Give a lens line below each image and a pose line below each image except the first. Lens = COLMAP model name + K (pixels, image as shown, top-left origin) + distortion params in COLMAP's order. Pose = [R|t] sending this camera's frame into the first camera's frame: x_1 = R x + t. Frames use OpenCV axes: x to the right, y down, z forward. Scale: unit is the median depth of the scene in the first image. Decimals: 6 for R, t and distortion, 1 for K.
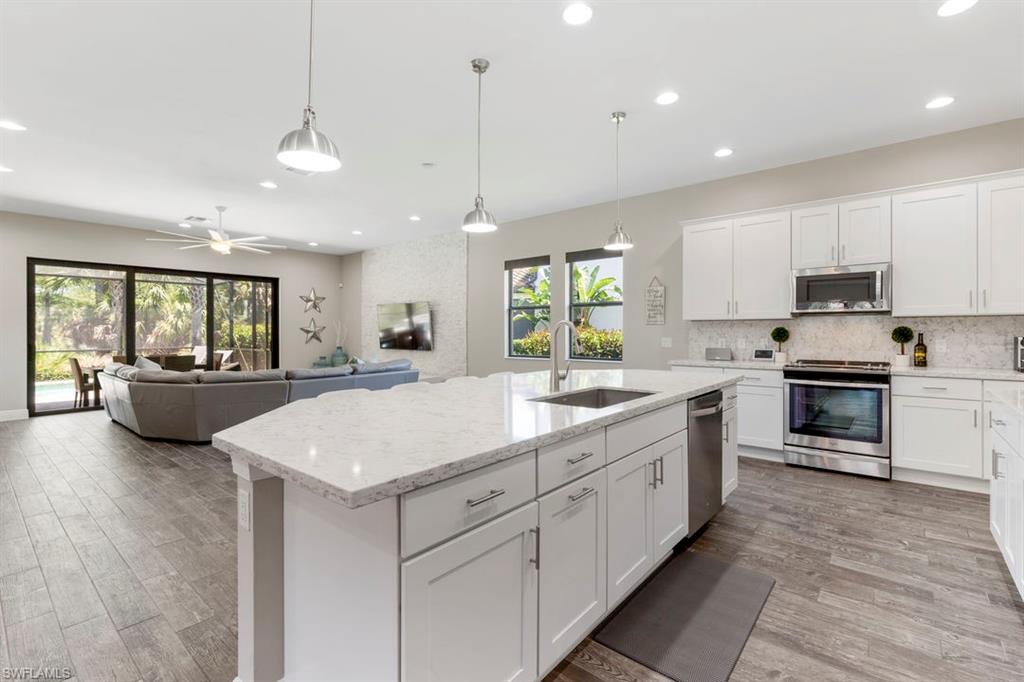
lens RADIAL K [[463.9, 0, 512.0], [0, 463.9, 341.0], [0, 0, 1]] dist [0.000425, 0.000028]
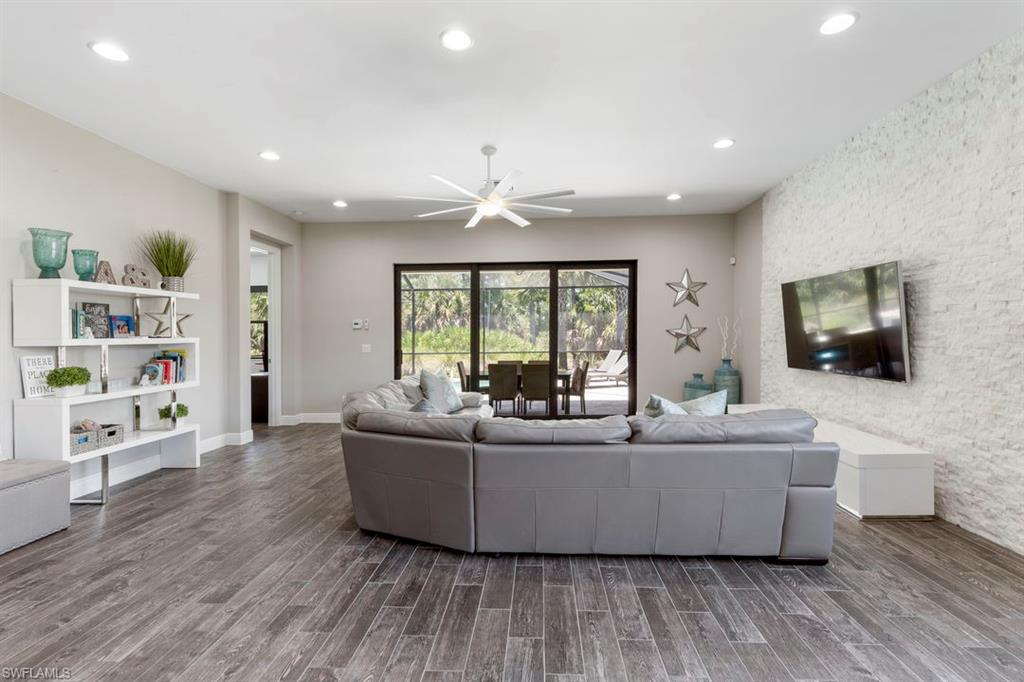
lens RADIAL K [[467.8, 0, 512.0], [0, 467.8, 341.0], [0, 0, 1]] dist [0.000046, -0.000112]
pose [[0.603916, 0.004636, -0.797034, -0.050445], [-0.008835, 0.999961, -0.000878, -0.009726], [0.796999, 0.007572, 0.603934, 0.423149]]
